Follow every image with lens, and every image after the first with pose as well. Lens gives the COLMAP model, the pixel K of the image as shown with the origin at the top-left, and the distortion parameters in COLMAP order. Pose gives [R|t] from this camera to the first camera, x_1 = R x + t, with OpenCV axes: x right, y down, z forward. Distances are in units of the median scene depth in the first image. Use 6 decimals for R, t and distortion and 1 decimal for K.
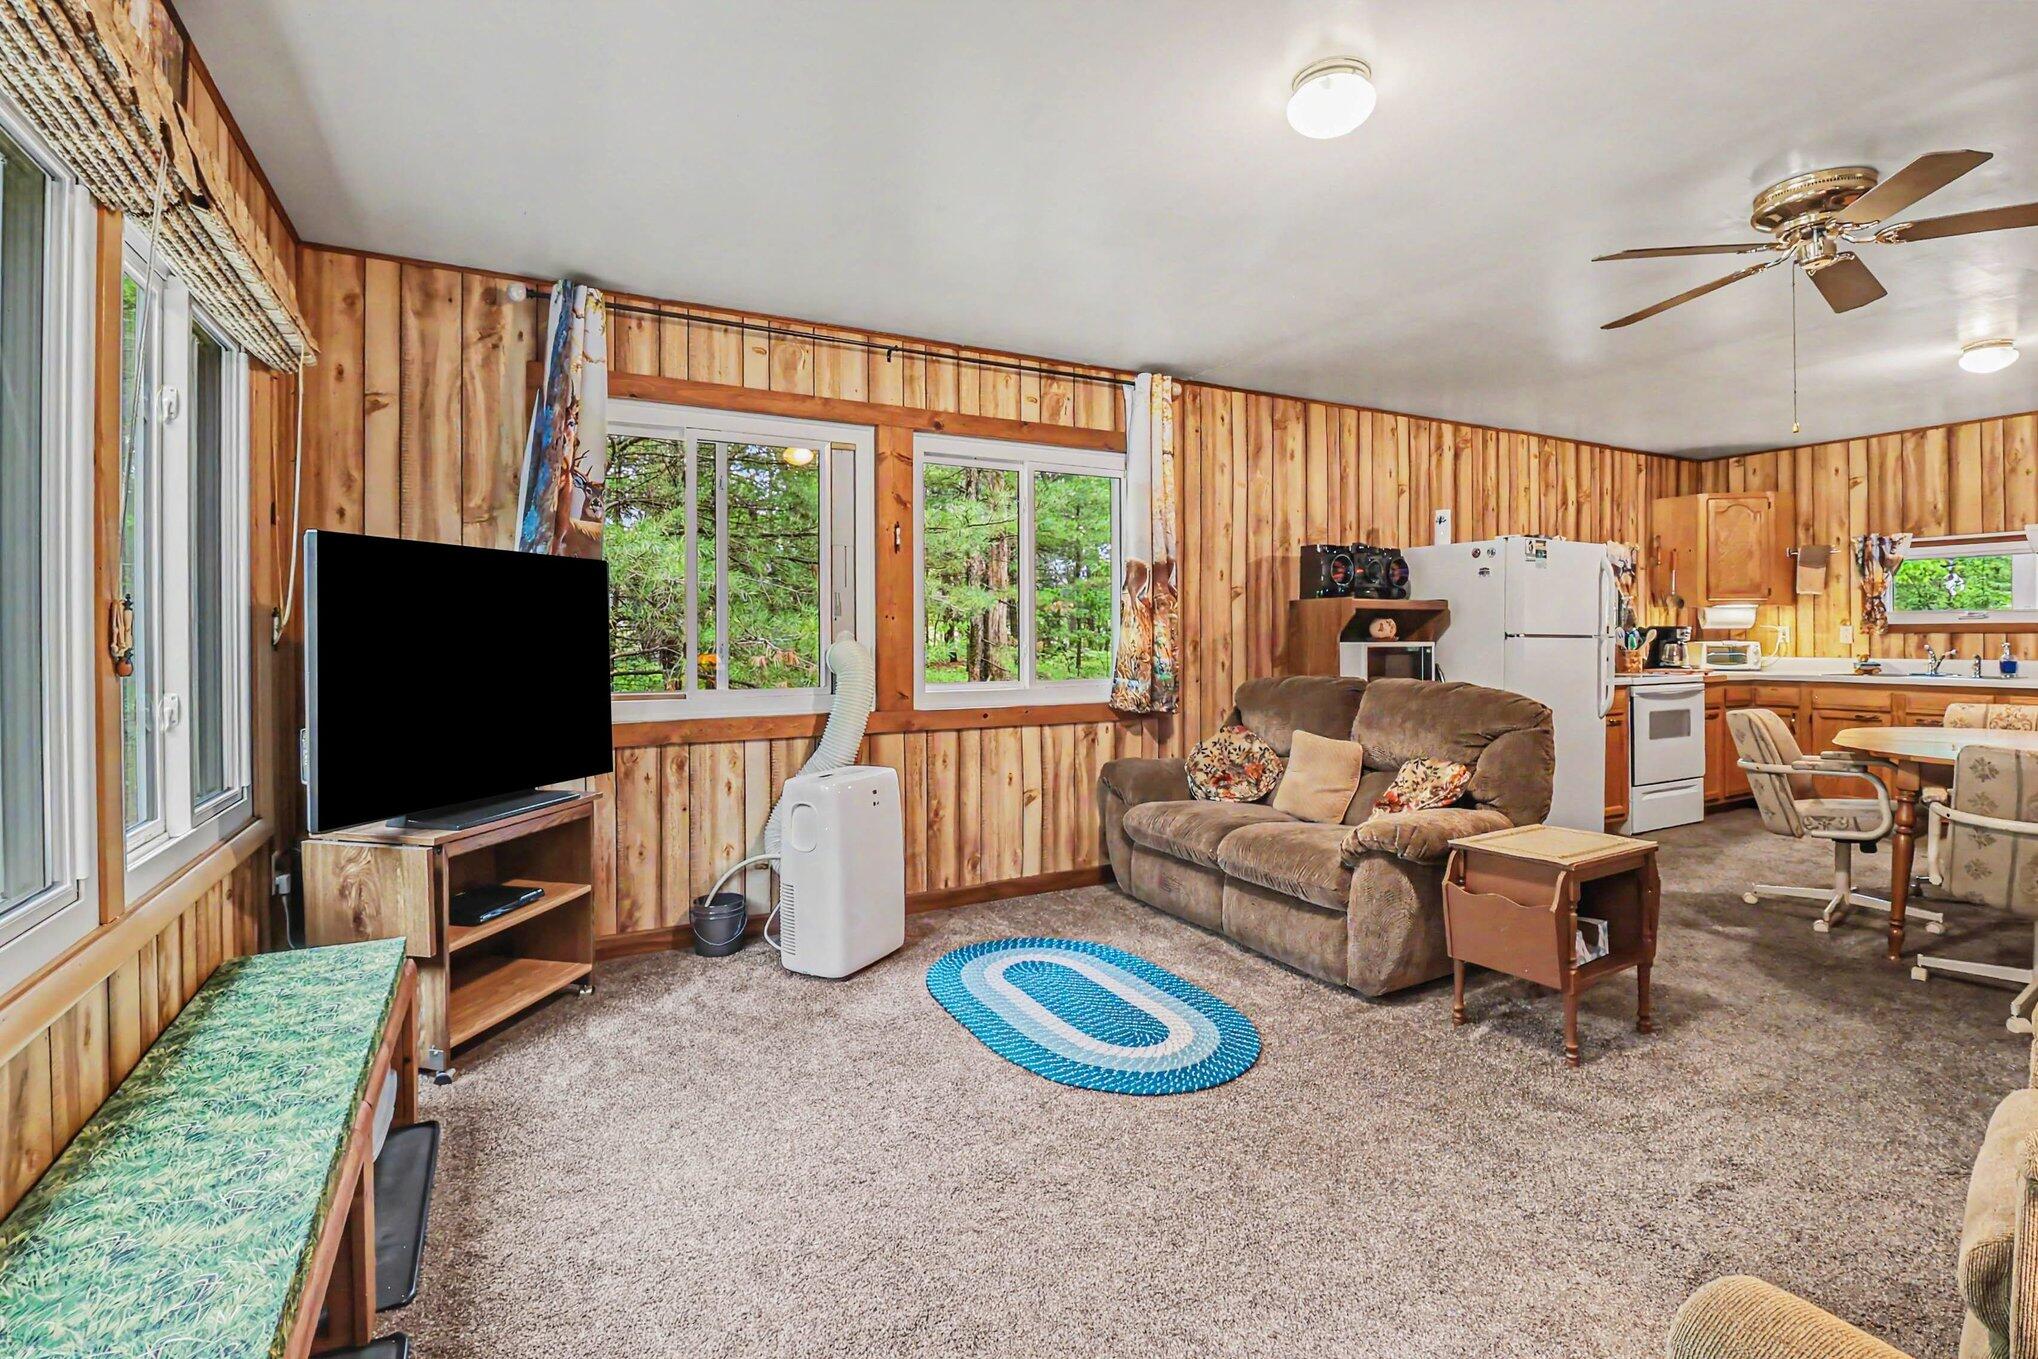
lens RADIAL K [[986.4, 0, 1017.1], [0, 986.4, 632.3], [0, 0, 1]] dist [-0.002935, -0.000894]
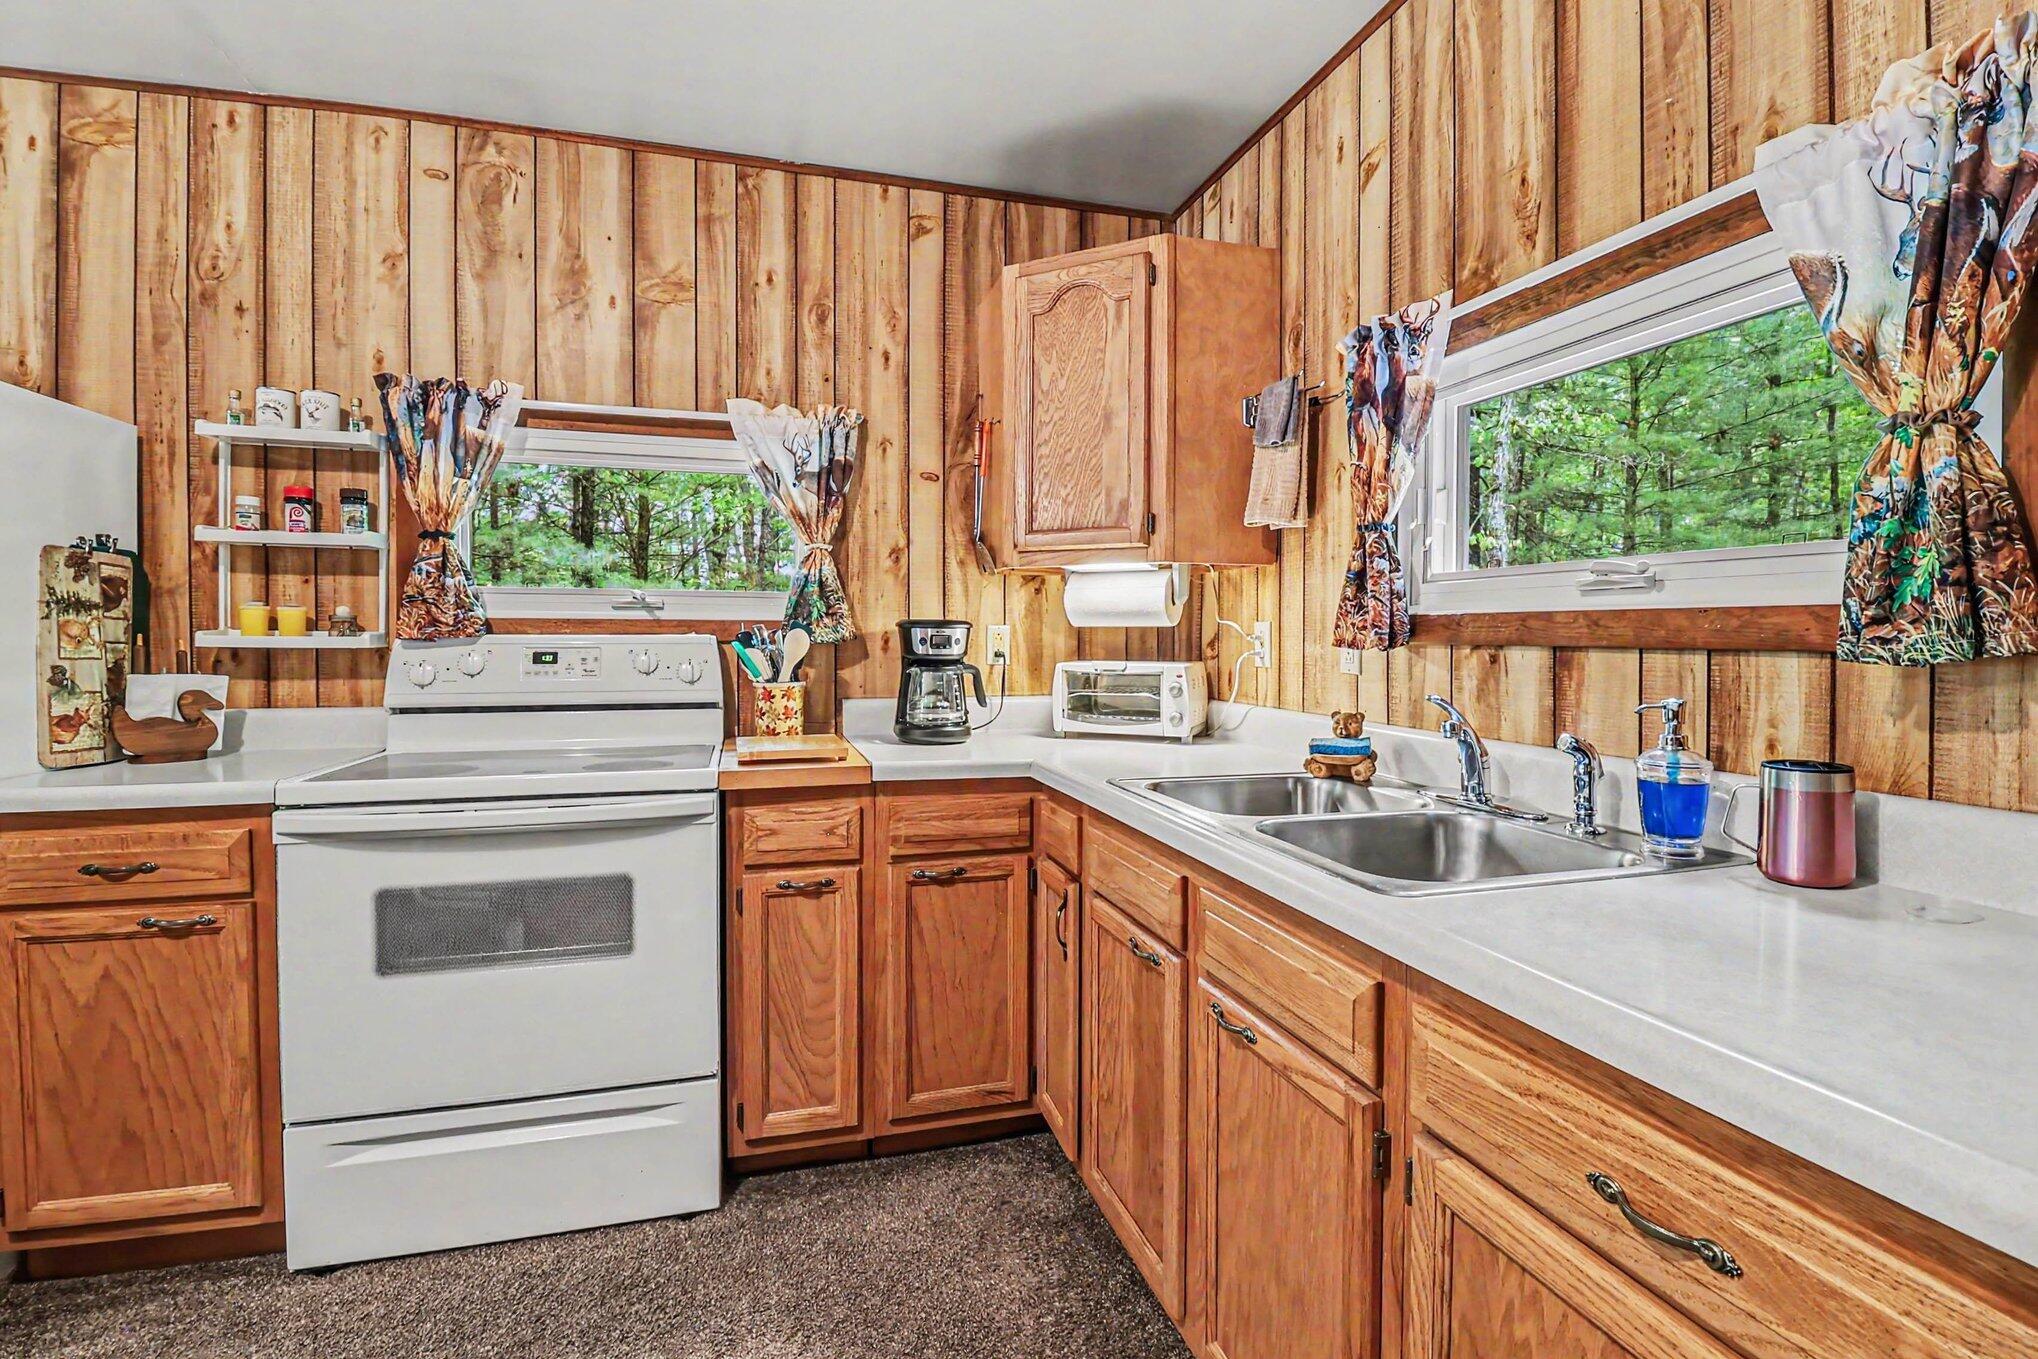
lens RADIAL K [[945.3, 0, 1018.3], [0, 945.3, 652.2], [0, 0, 1]] dist [-0.000459, -0.012394]
pose [[0.974515, 0.010468, -0.224080, 0.844084], [-0.005462, 0.999722, 0.022947, -0.002801], [0.224258, -0.021138, 0.974301, 0.702817]]
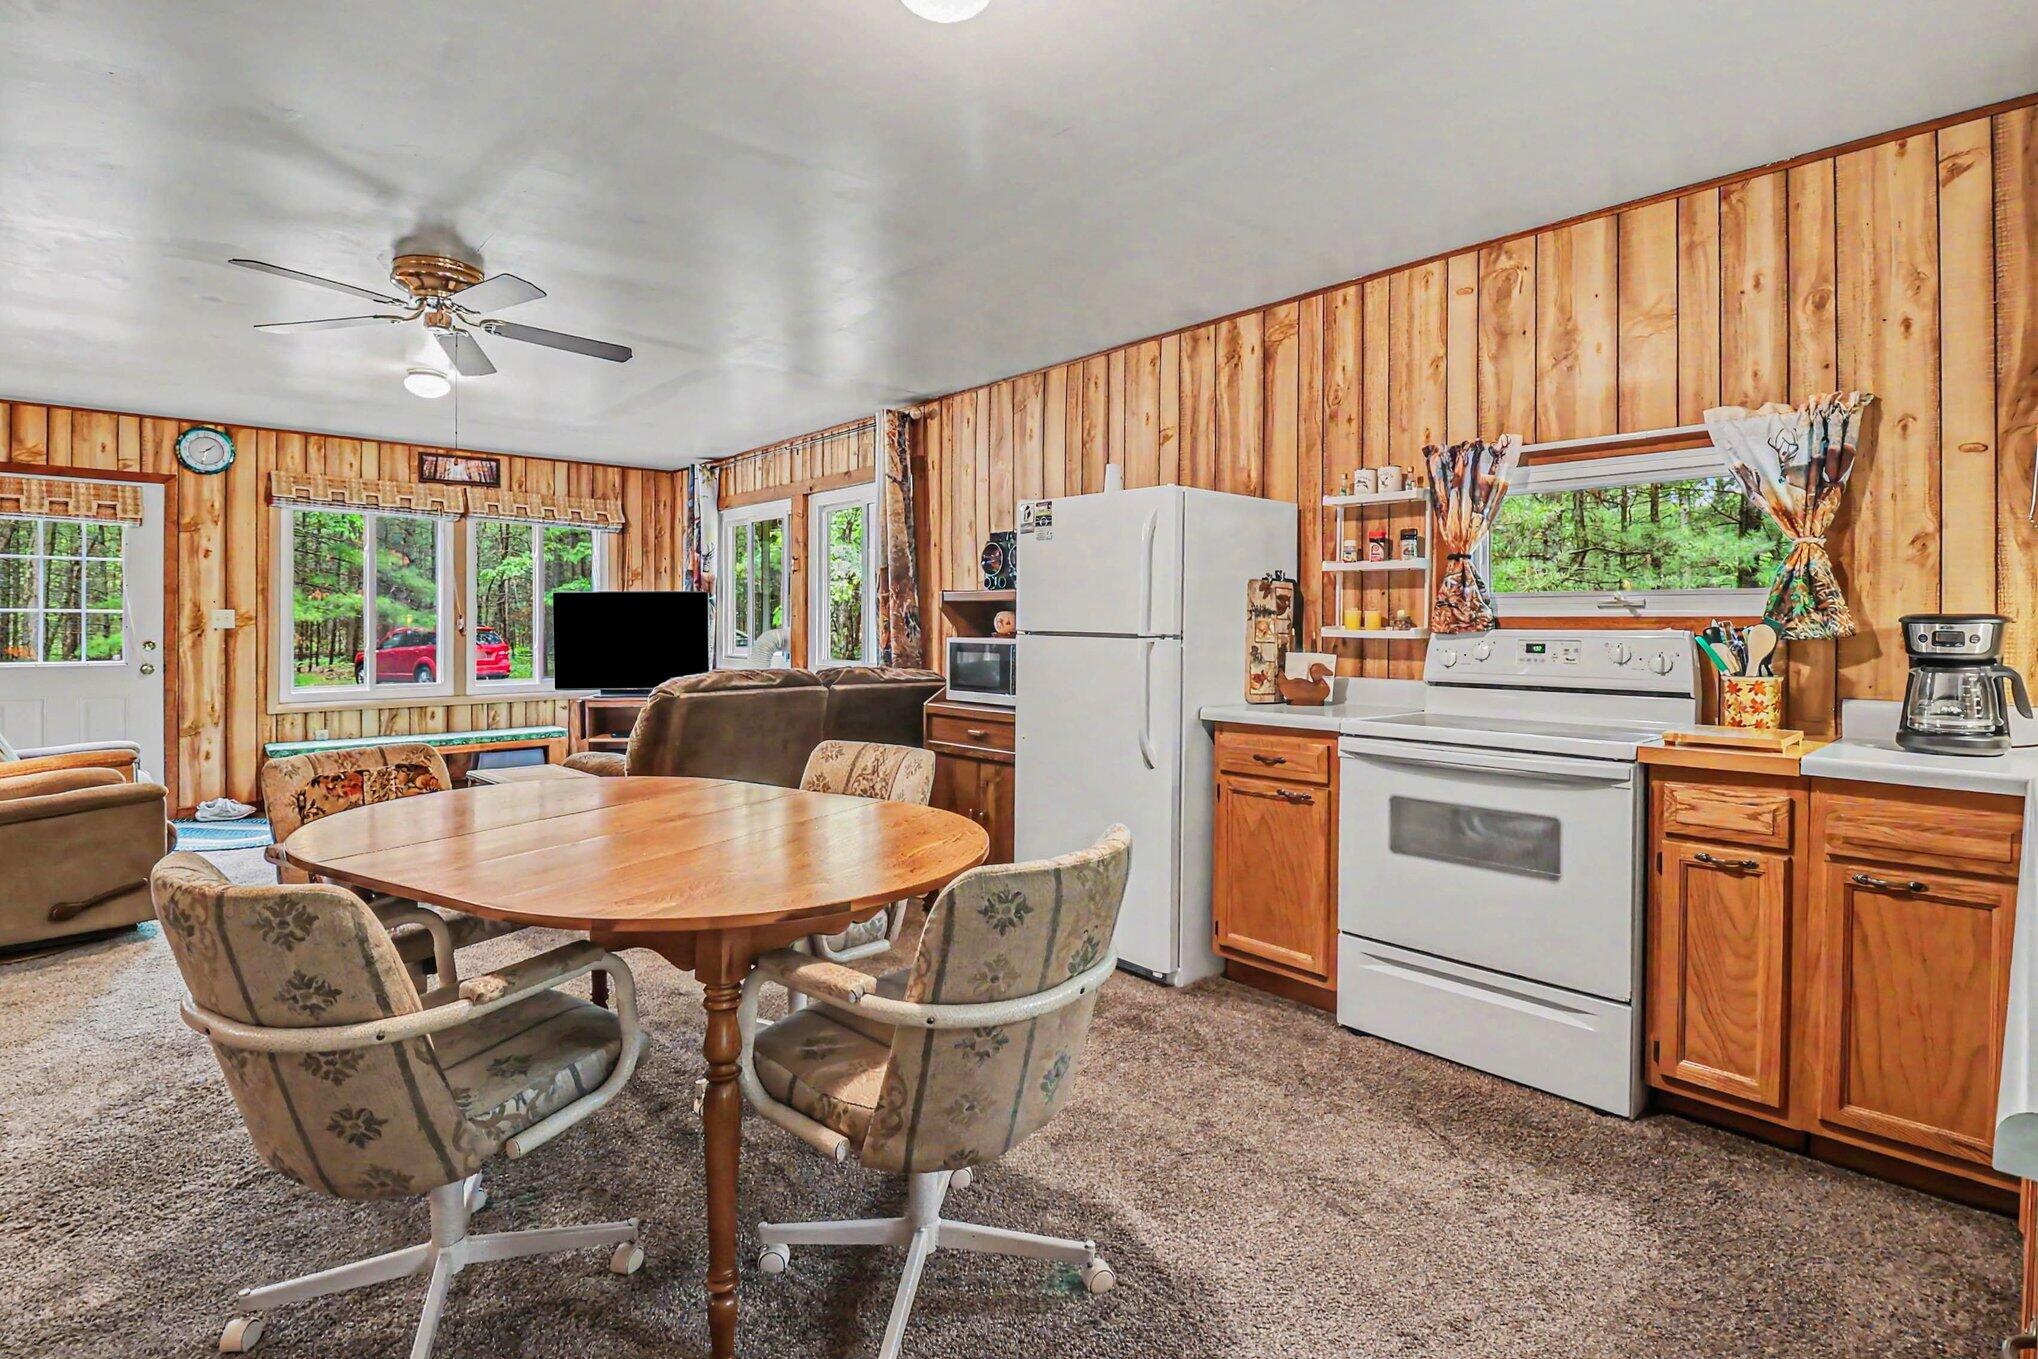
lens RADIAL K [[957.9, 0, 1019.7], [0, 957.9, 628.4], [0, 0, 1]] dist [0.000541, -0.015153]
pose [[0.232291, 0.005628, -0.972630, 0.979946], [-0.003286, 0.999982, 0.005002, -0.002375], [0.972641, 0.002034, 0.232306, 0.665577]]
